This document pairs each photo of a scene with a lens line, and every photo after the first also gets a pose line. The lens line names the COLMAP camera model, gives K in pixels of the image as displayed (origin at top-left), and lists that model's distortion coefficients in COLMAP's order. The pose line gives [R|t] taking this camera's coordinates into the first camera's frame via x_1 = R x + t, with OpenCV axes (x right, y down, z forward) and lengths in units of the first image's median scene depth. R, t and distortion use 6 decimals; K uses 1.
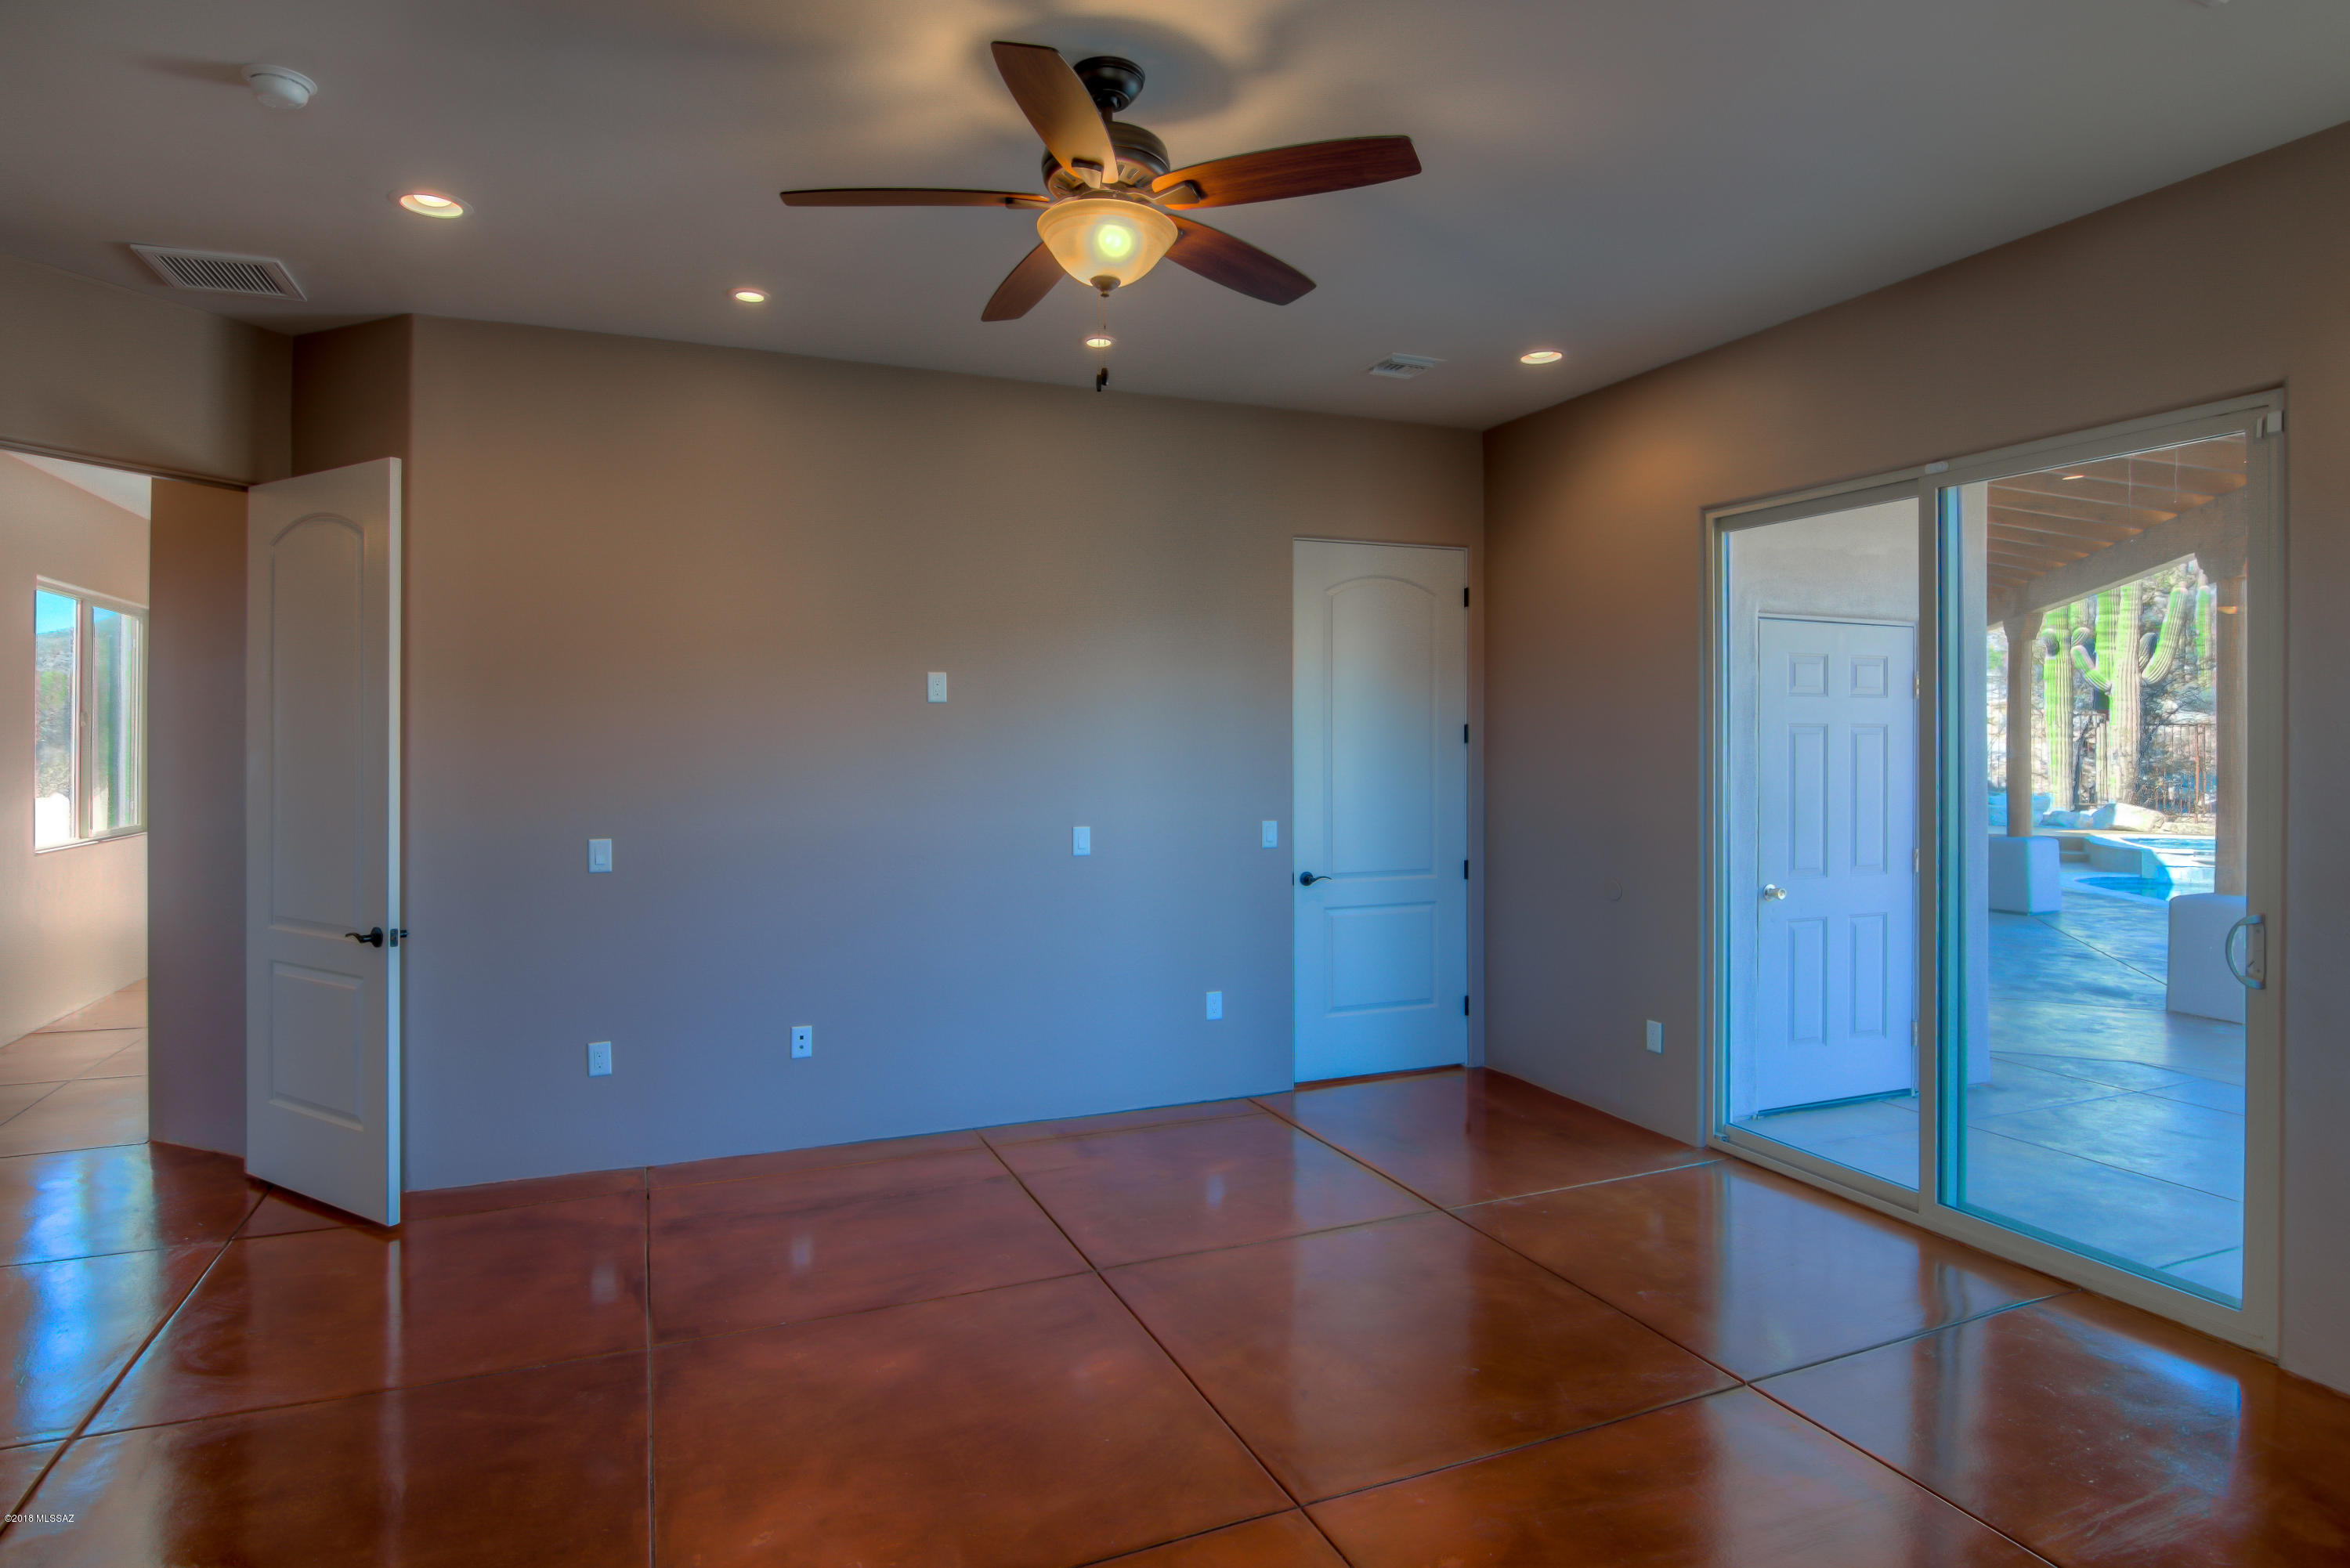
lens RADIAL K [[1245.1, 0, 1144.6], [0, 1245.1, 740.8], [0, 0, 1]] dist [0.003276, -0.025634]
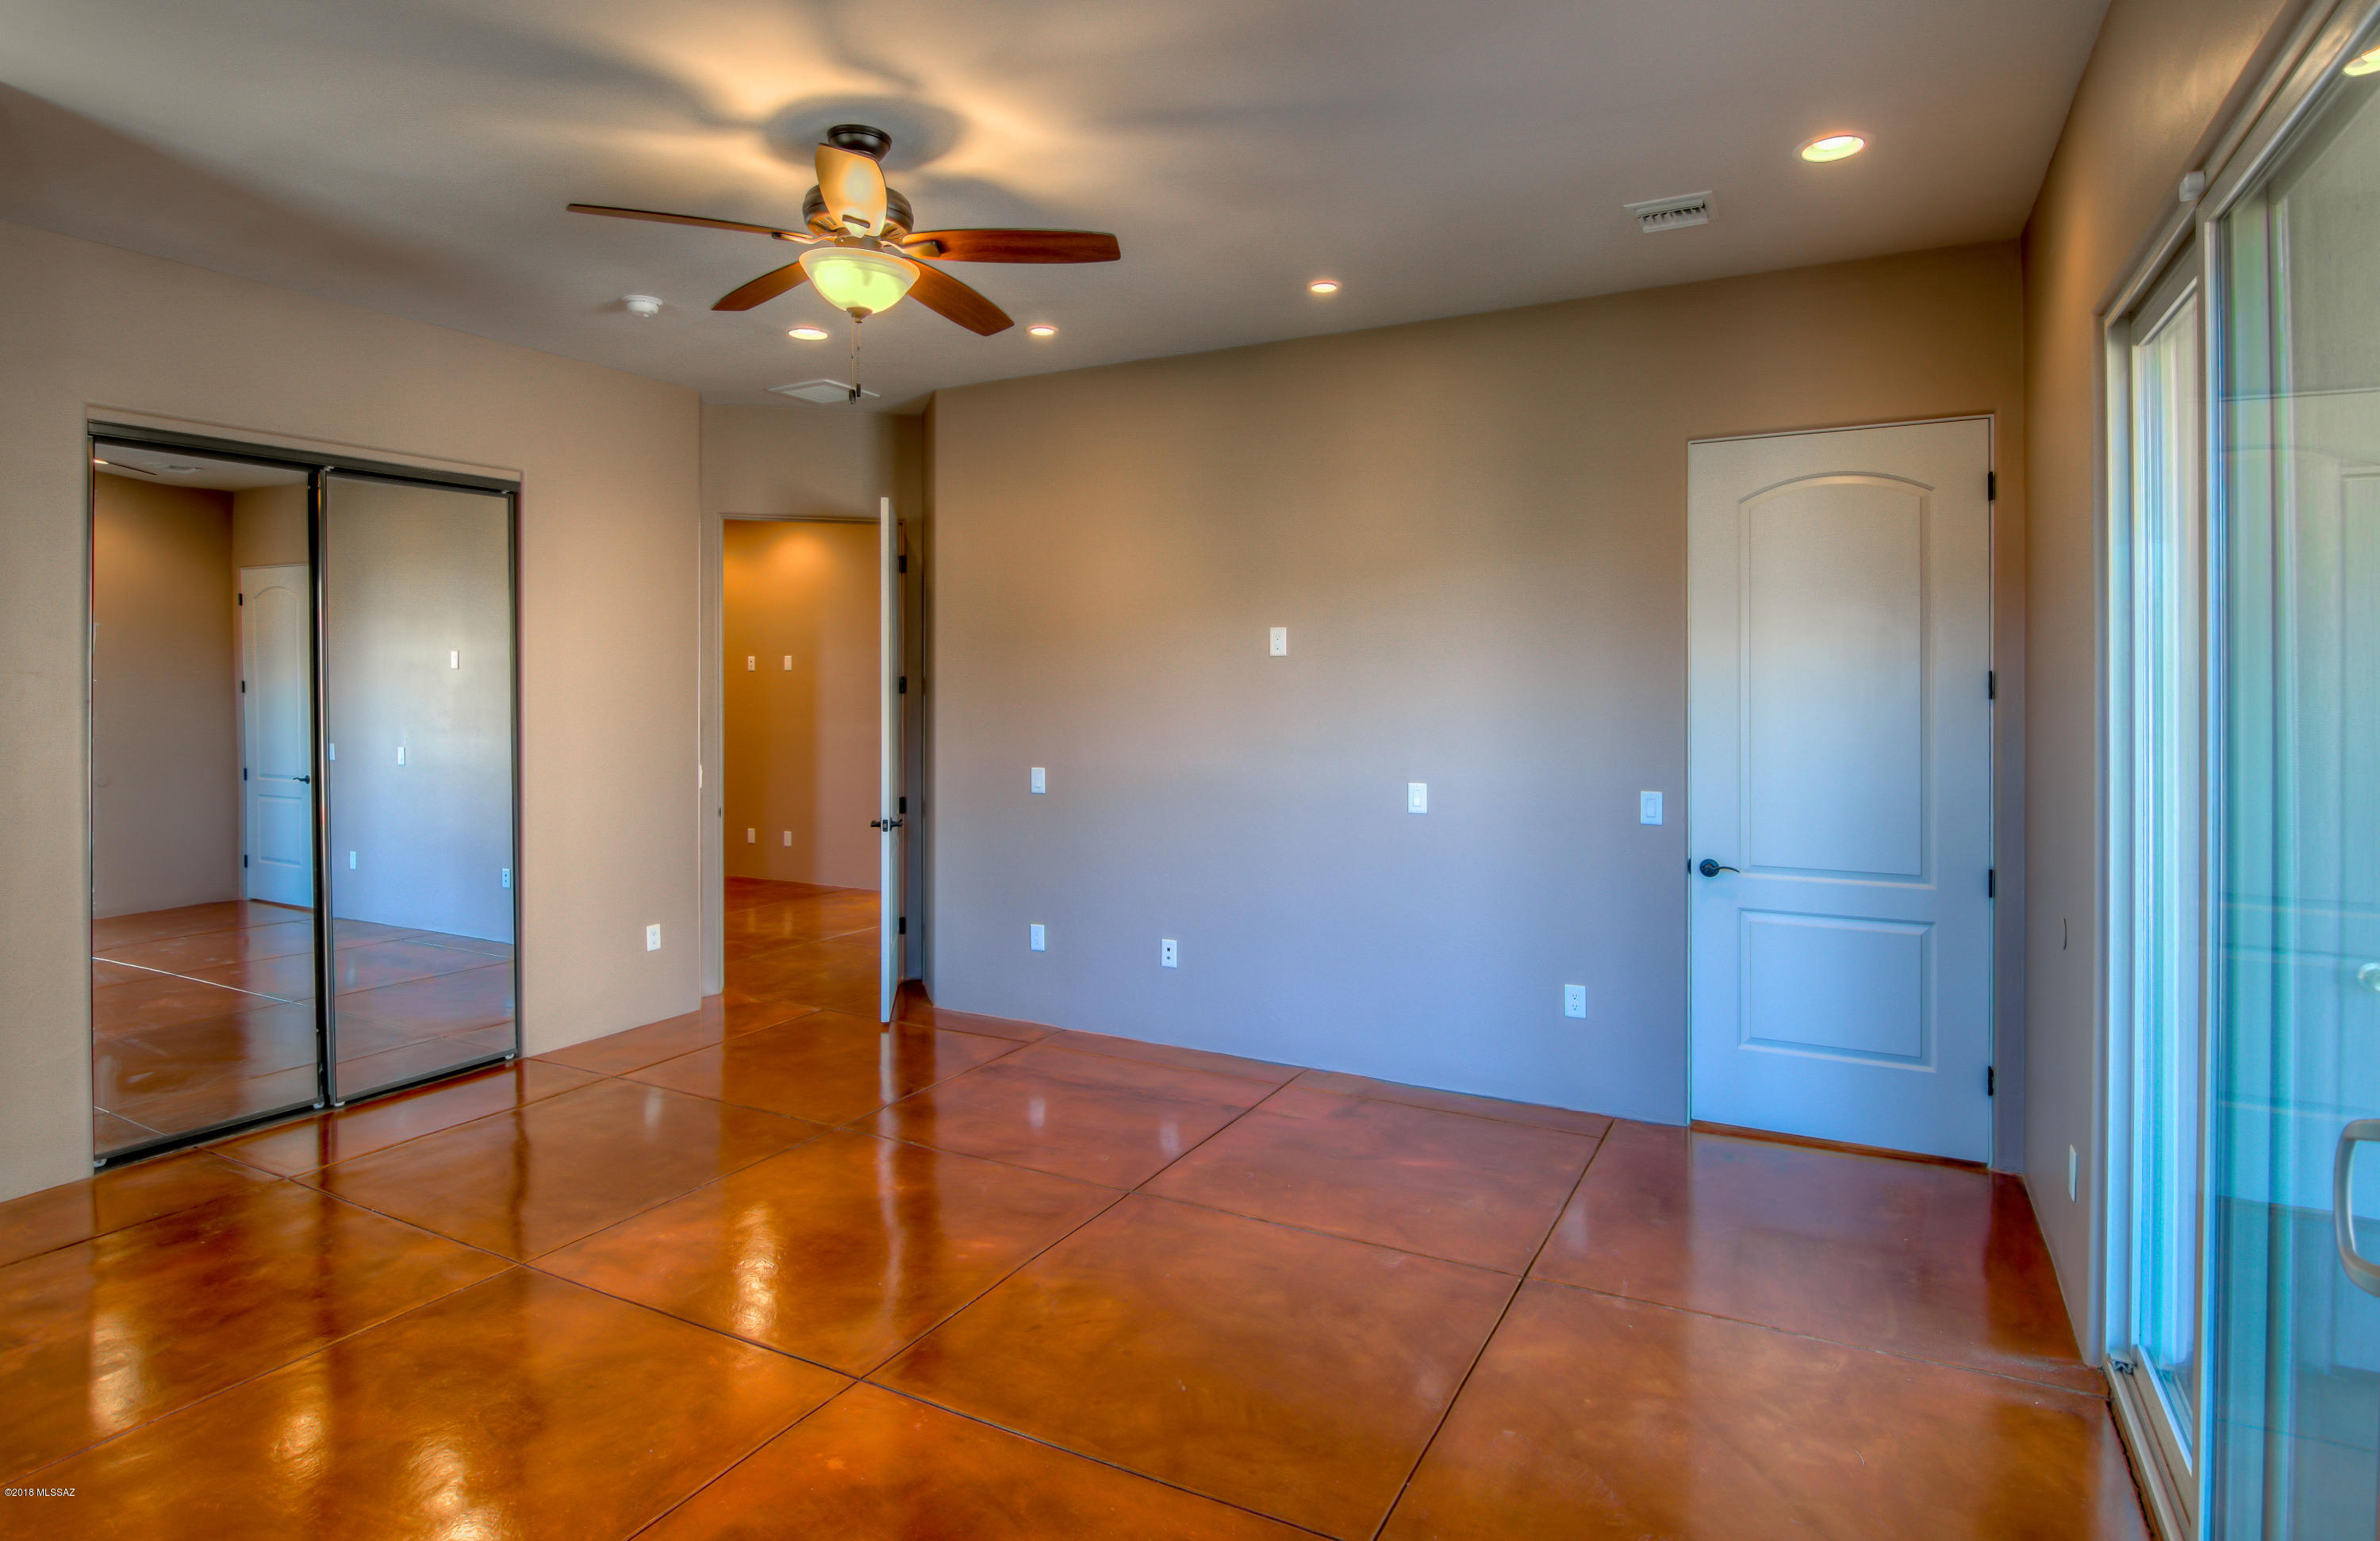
lens RADIAL K [[1249.9, 0, 1180.1], [0, 1249.9, 686.7], [0, 0, 1]] dist [-0.023408, -0.000751]
pose [[0.628354, -0.001144, -0.777926, 0.605392], [-0.002937, 0.999988, -0.003842, -0.000904], [0.777922, 0.004699, 0.628344, 0.268292]]
